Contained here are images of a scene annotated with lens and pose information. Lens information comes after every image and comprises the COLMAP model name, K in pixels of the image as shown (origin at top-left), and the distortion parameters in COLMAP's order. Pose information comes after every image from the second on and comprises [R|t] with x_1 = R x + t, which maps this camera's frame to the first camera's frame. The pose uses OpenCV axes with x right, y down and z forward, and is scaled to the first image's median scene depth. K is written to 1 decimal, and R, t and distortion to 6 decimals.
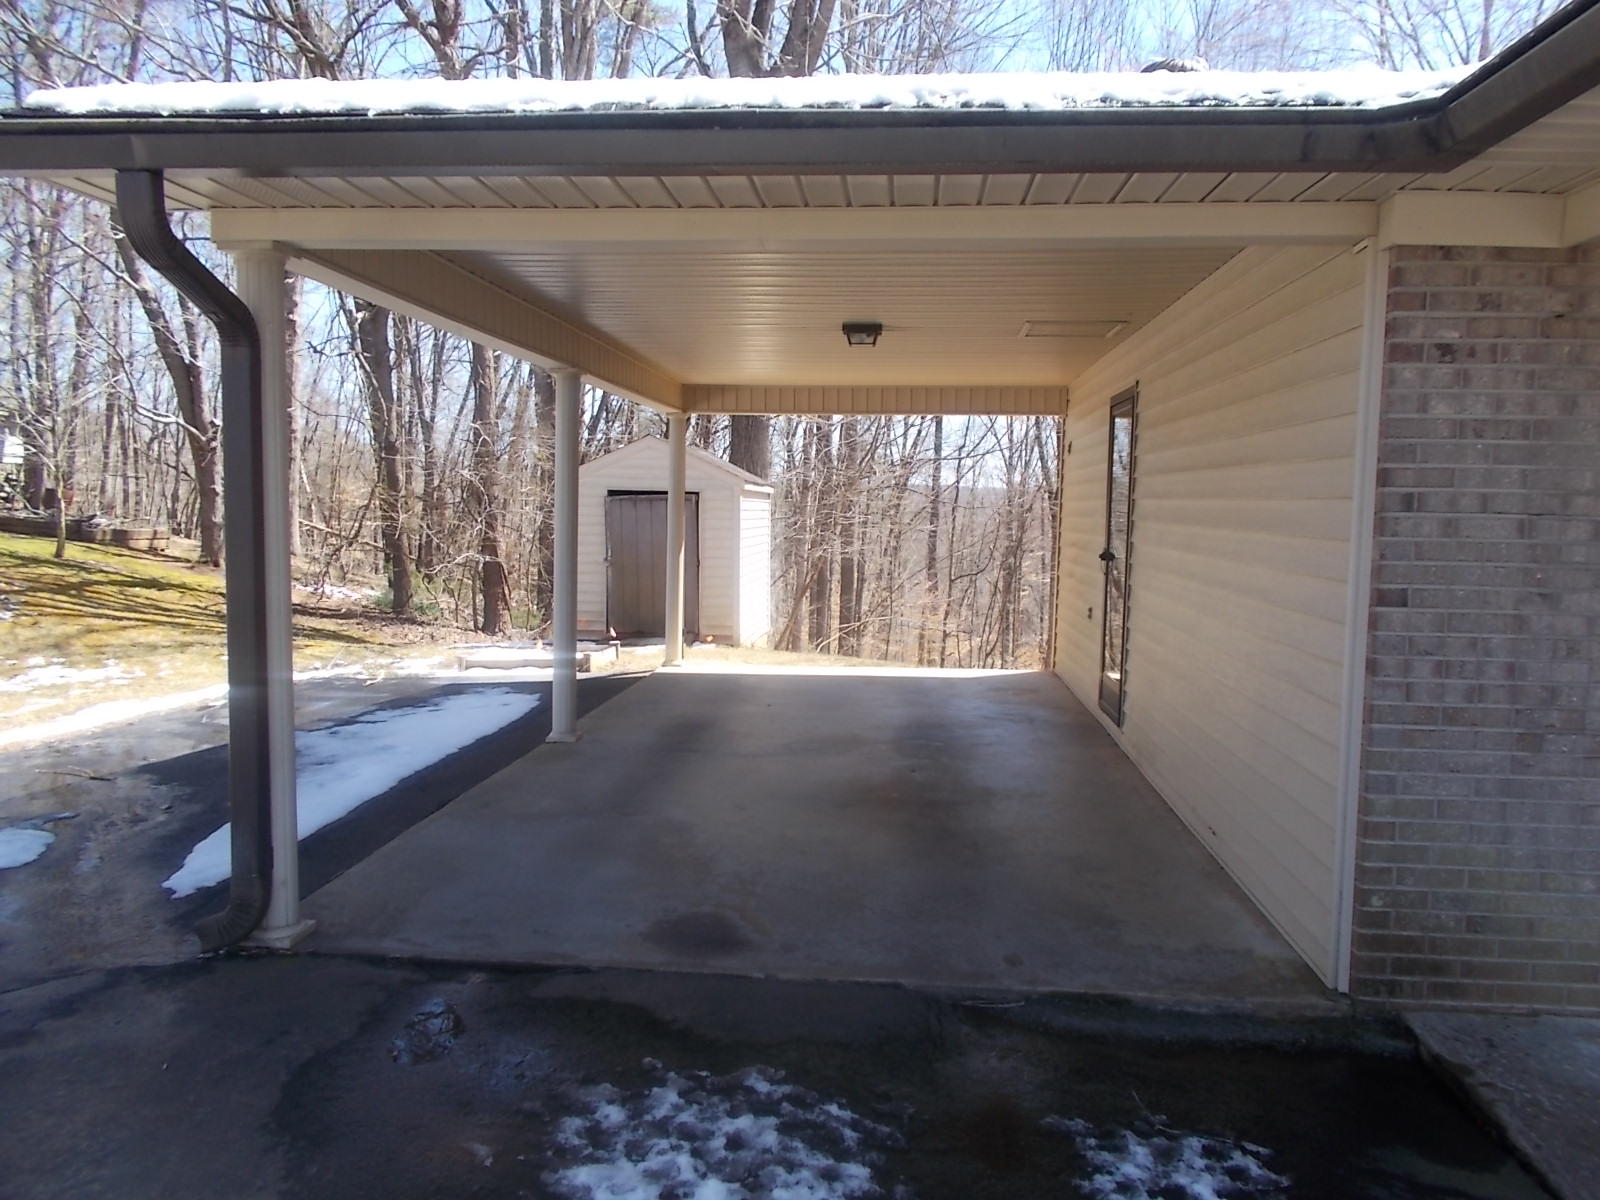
lens RADIAL K [[1210.2, 0, 800.0], [0, 1210.2, 600.0], [0, 0, 1]] dist [0.006954, 0.001691]
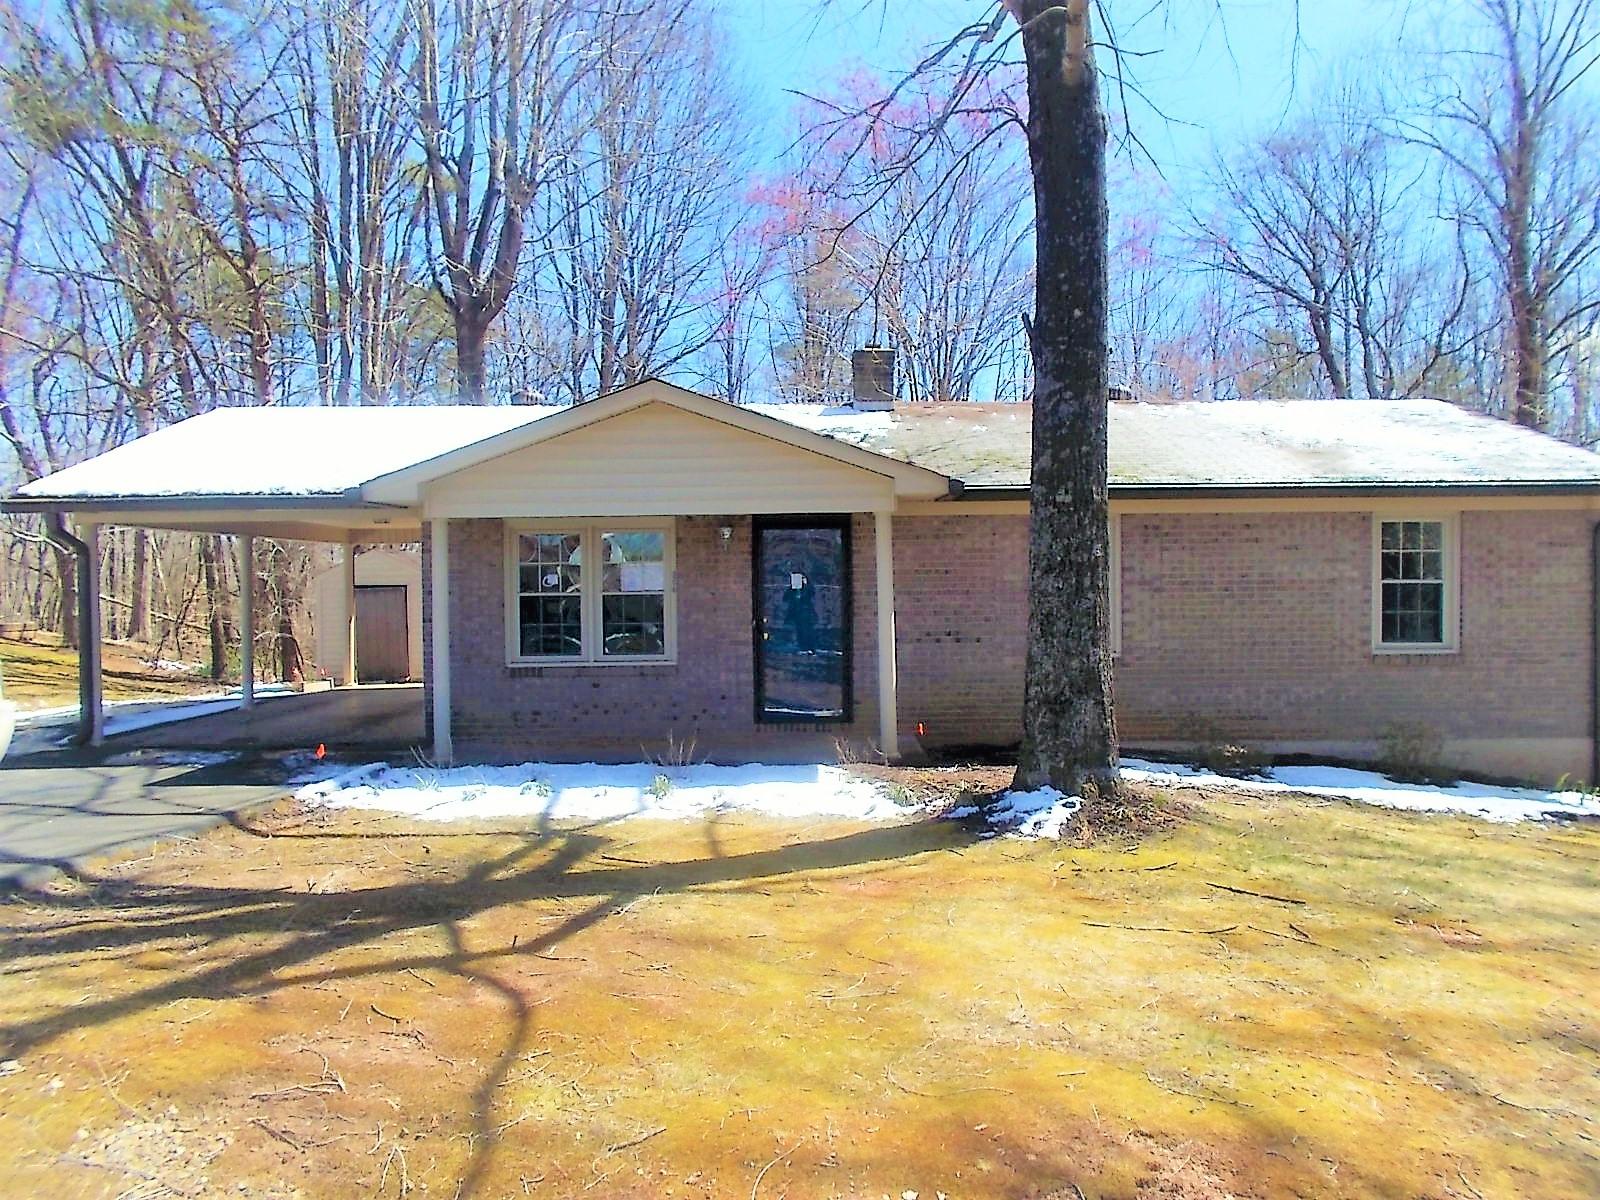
lens RADIAL K [[1270.2, 0, 800.0], [0, 1270.2, 600.0], [0, 0, 1]] dist [0.008398, 0.003032]
pose [[0.997257, -0.027933, 0.068547, 0.226074], [0.032320, 0.997442, -0.063753, 0.035710], [-0.066591, 0.065794, 0.995609, -0.467211]]
